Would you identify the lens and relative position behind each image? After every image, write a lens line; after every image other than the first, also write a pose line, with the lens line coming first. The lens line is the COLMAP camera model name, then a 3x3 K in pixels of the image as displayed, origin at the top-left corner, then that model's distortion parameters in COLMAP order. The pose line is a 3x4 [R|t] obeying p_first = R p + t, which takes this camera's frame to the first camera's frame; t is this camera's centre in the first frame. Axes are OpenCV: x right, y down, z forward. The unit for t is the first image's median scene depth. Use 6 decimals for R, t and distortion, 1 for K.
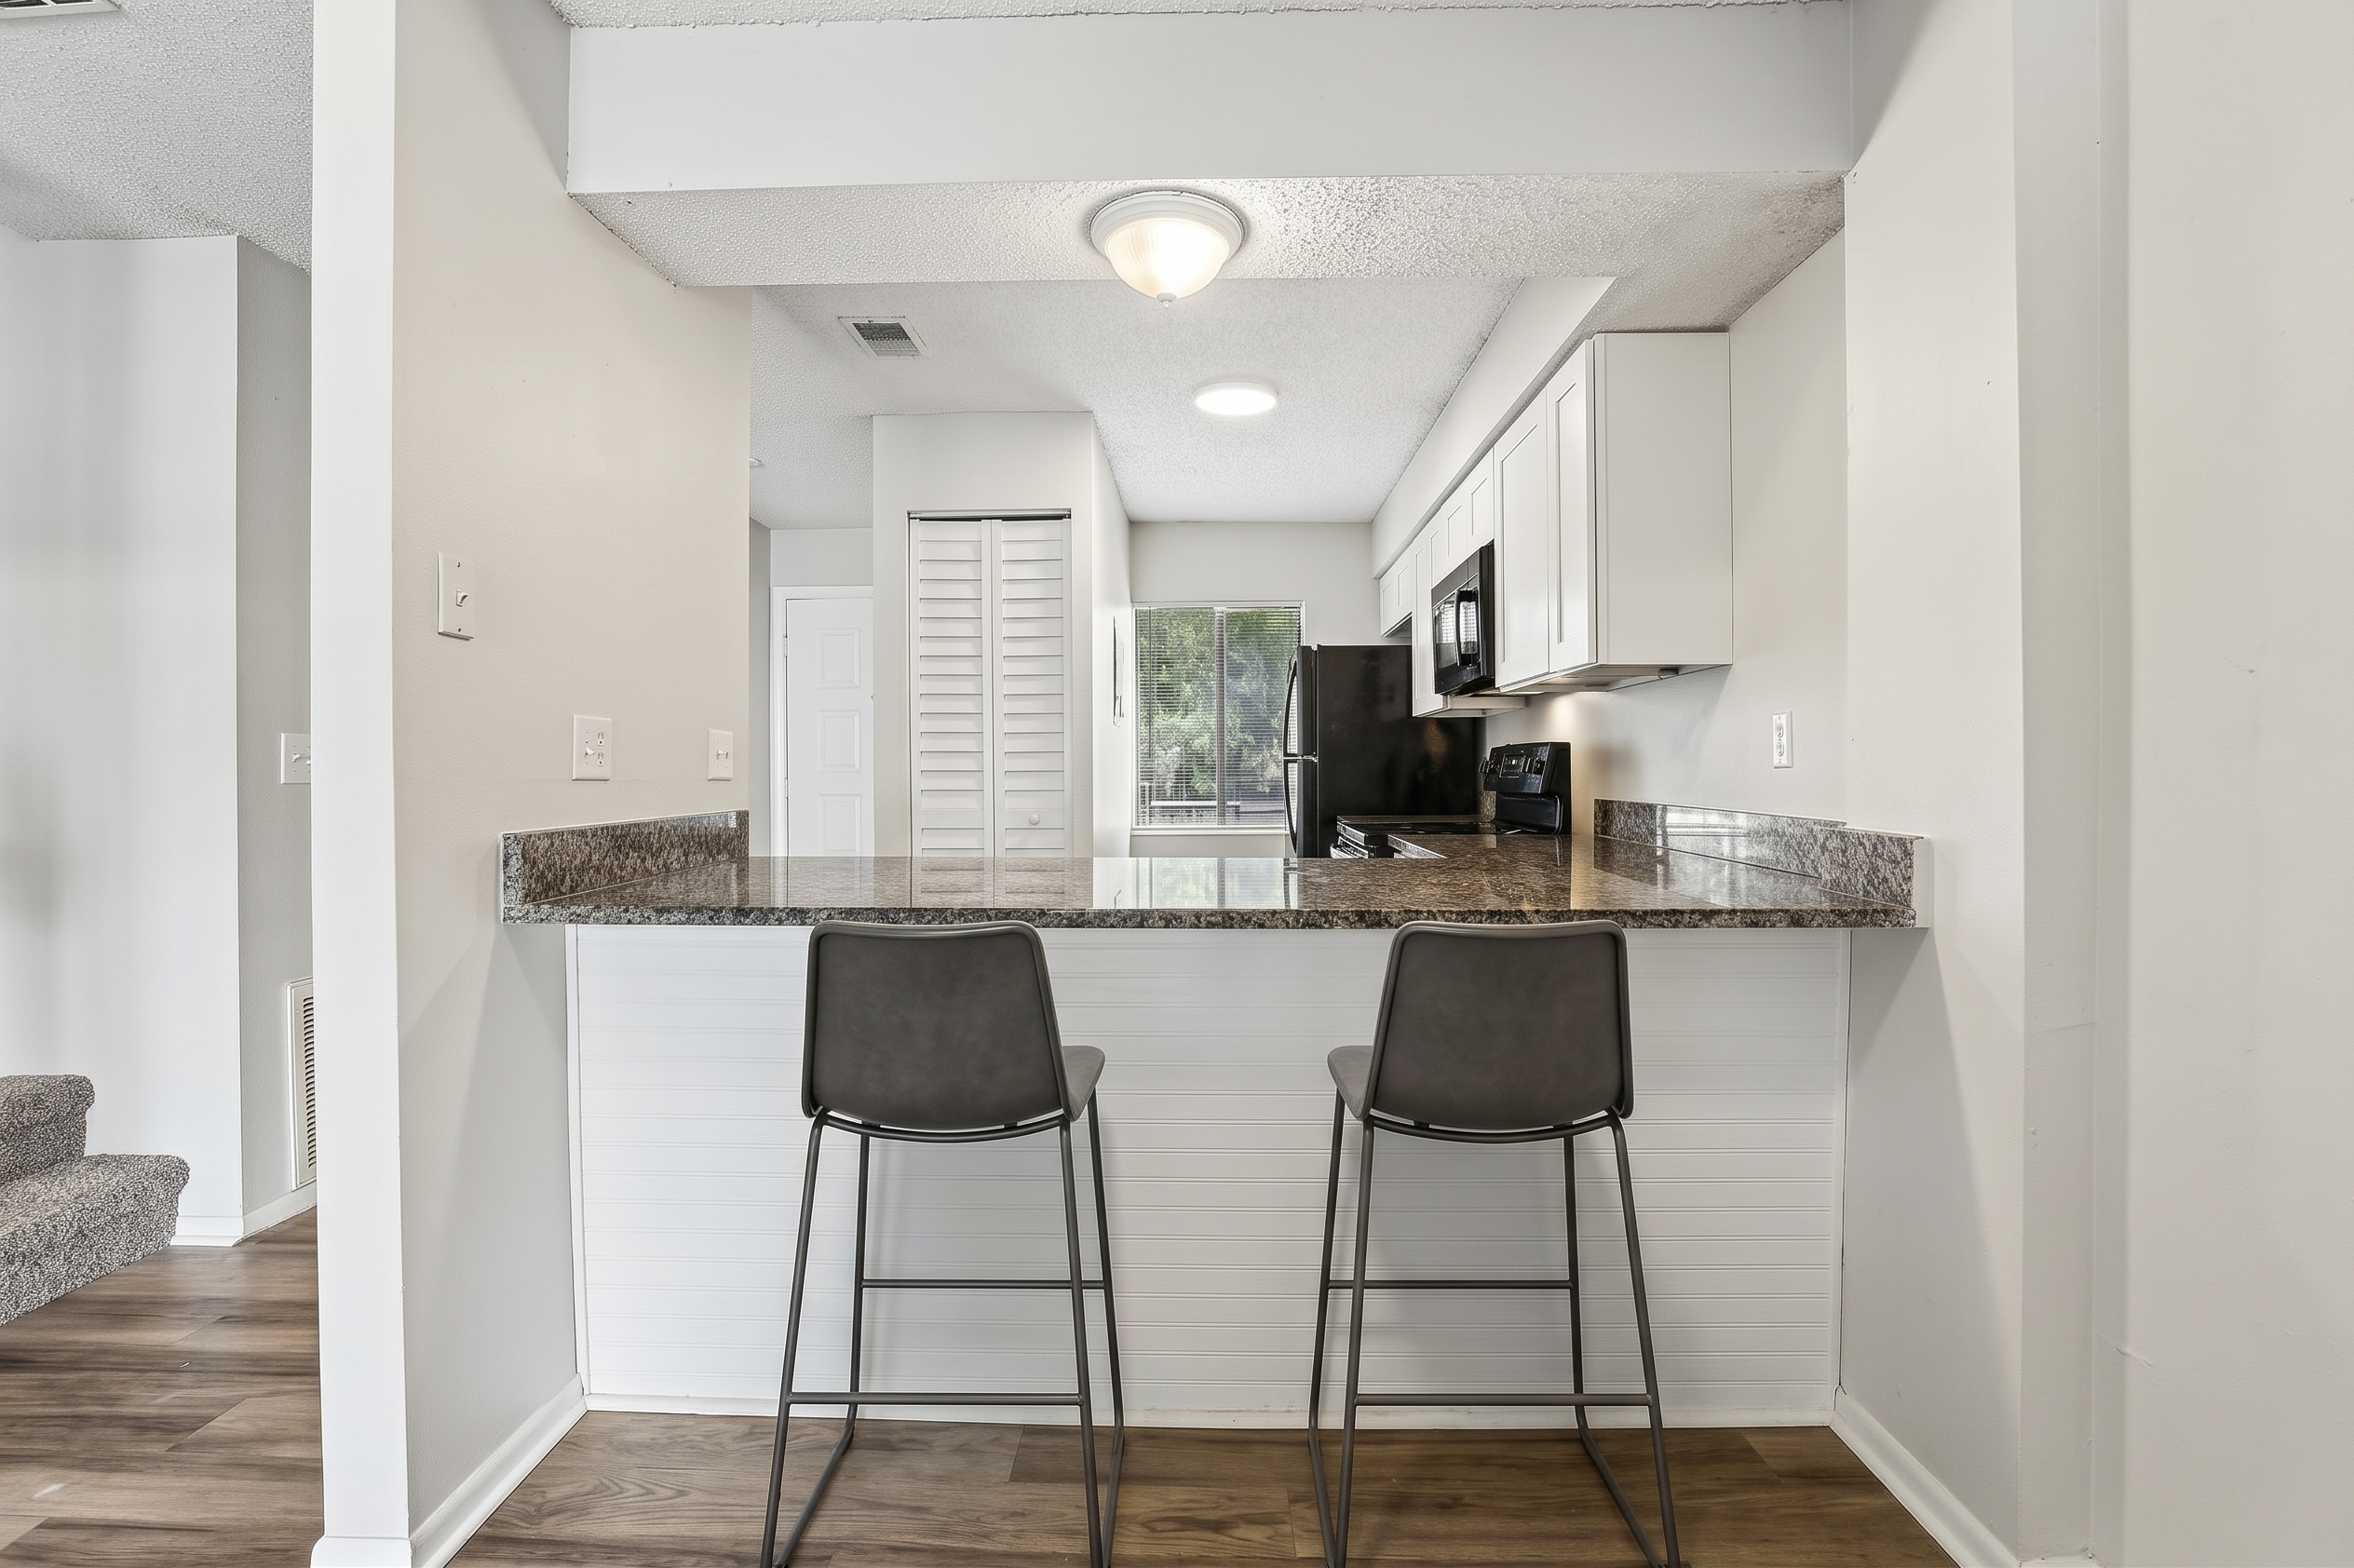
lens RADIAL K [[1084.2, 0, 1177.0], [0, 1084.2, 784.0], [0, 0, 1]] dist [0.000680, 0.000205]
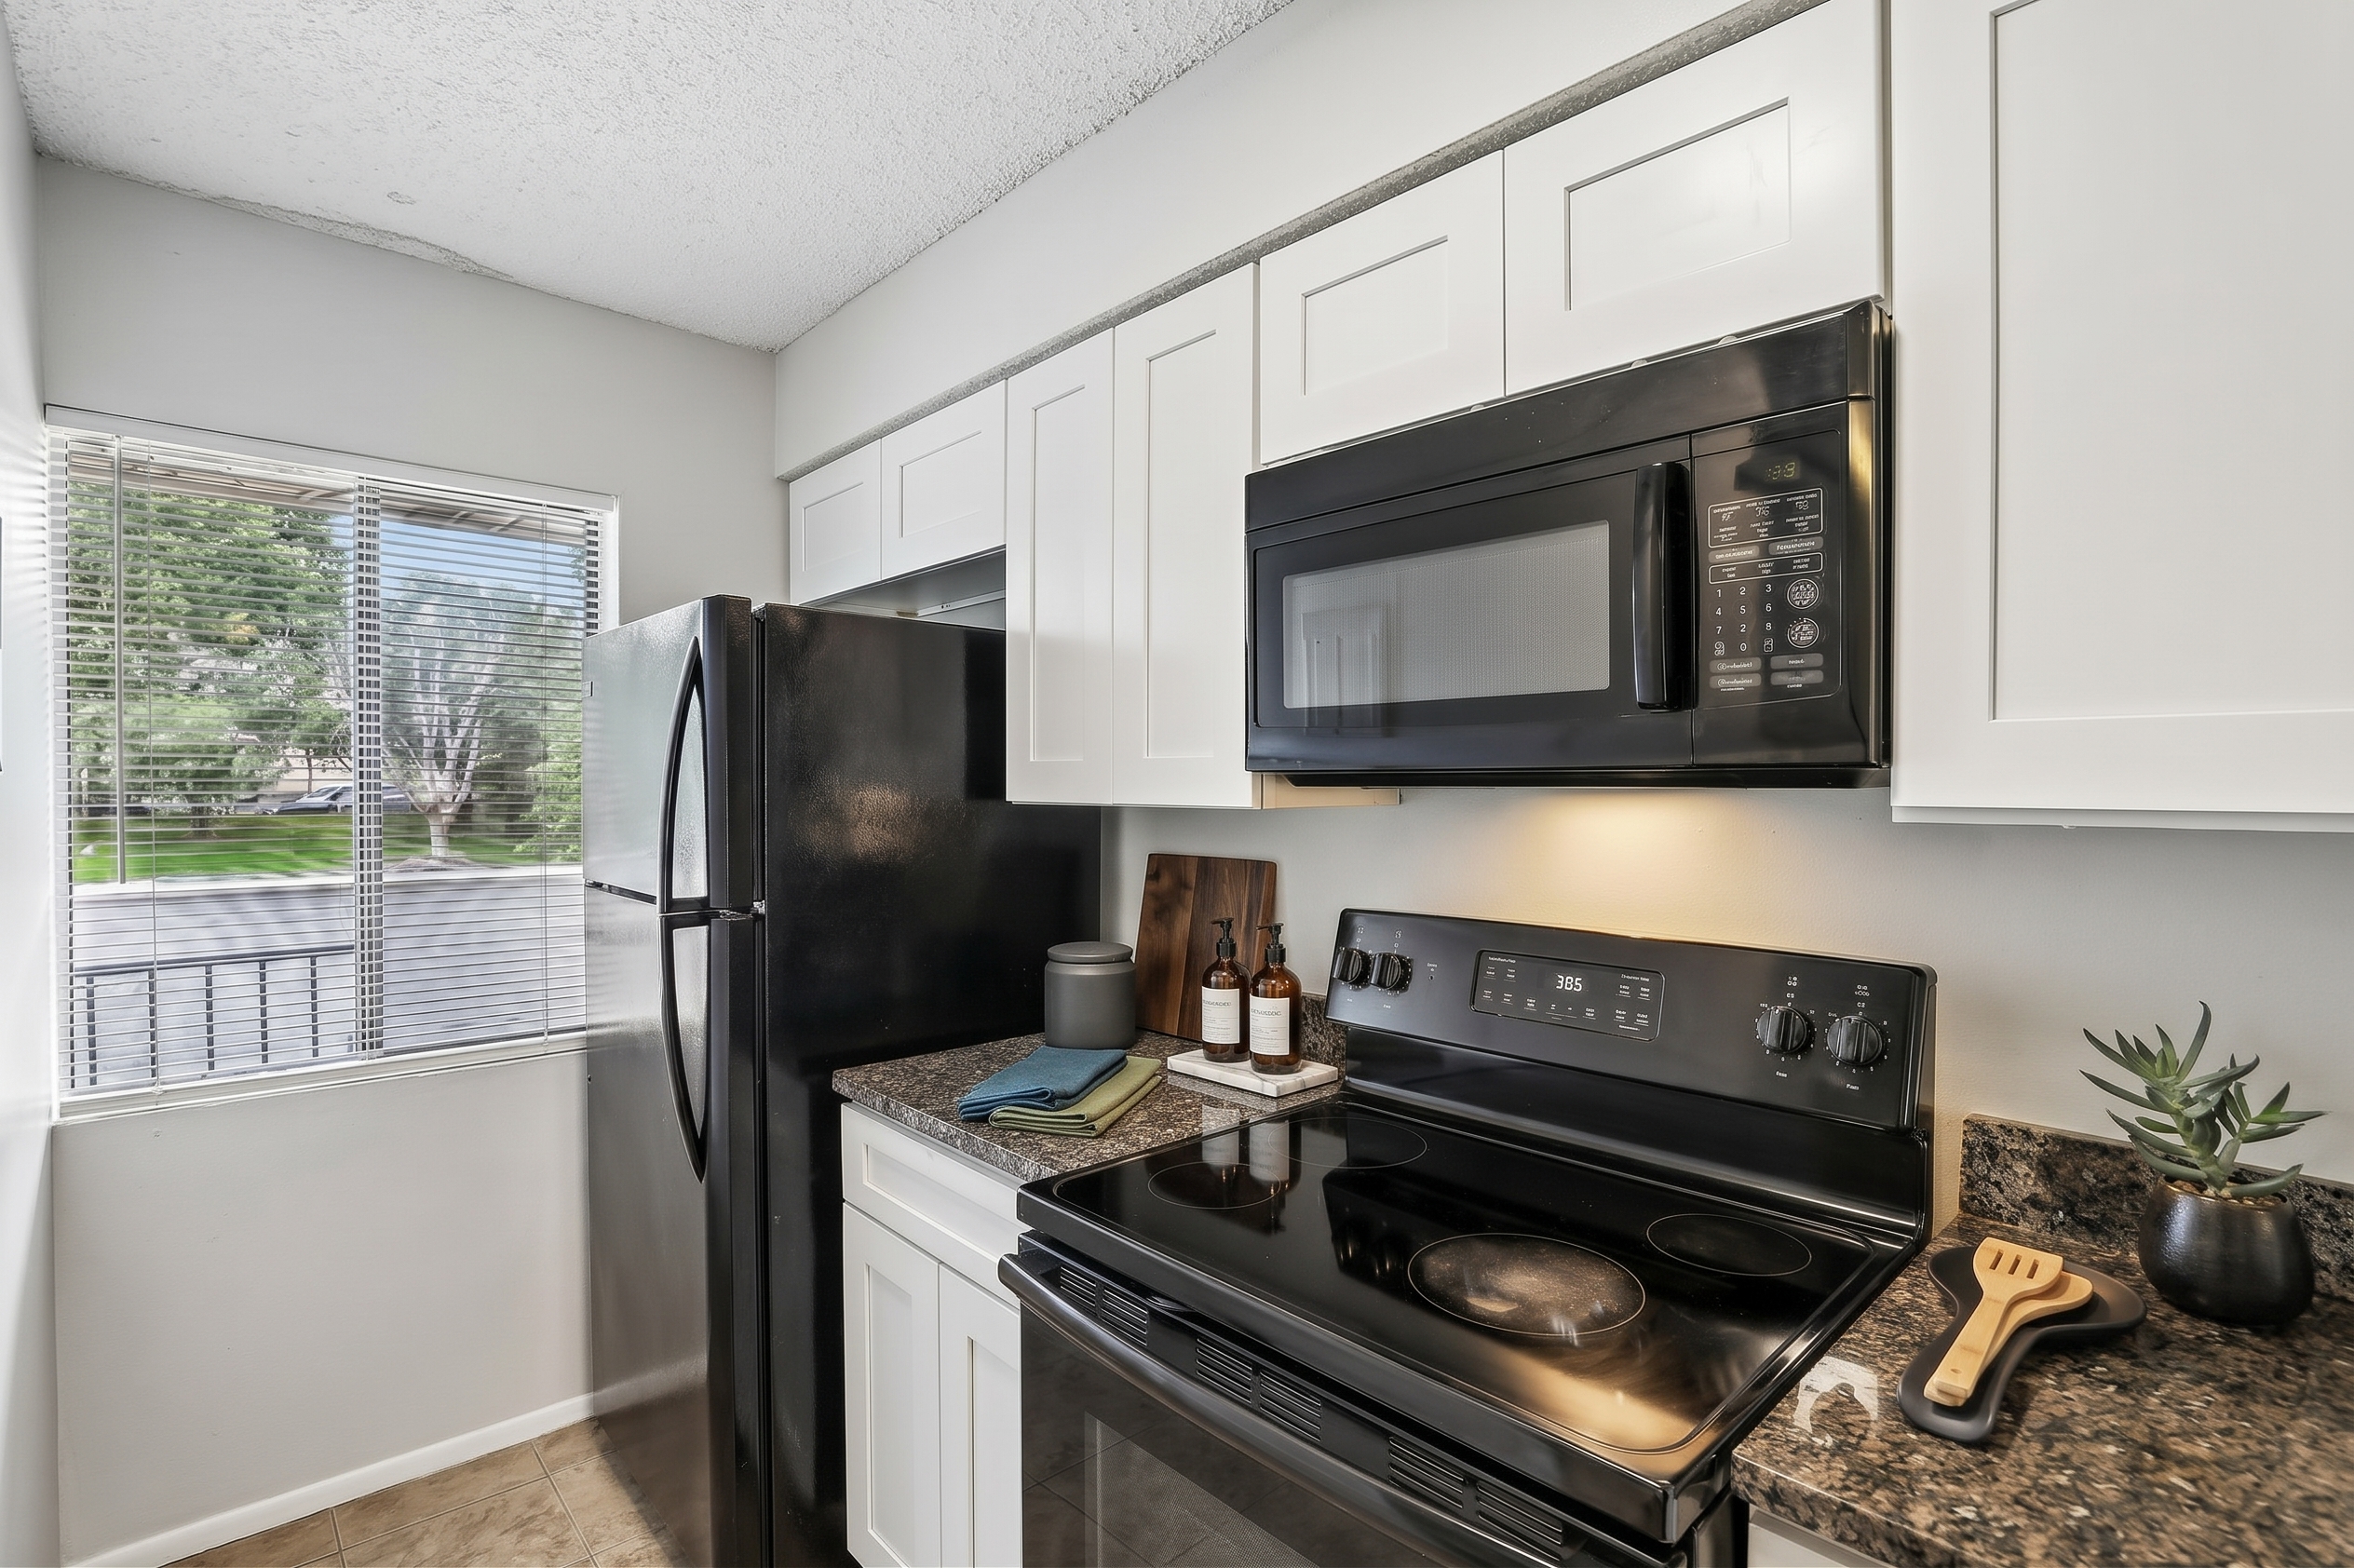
lens RADIAL K [[1084.2, 0, 1177.0], [0, 1084.2, 784.0], [0, 0, 1]] dist [0.000680, 0.000205]
pose [[0.725202, 0.004061, 0.688524, -0.018123], [0.012104, 0.999753, -0.018645, -0.056347], [-0.688430, 0.021856, 0.724974, 0.642714]]
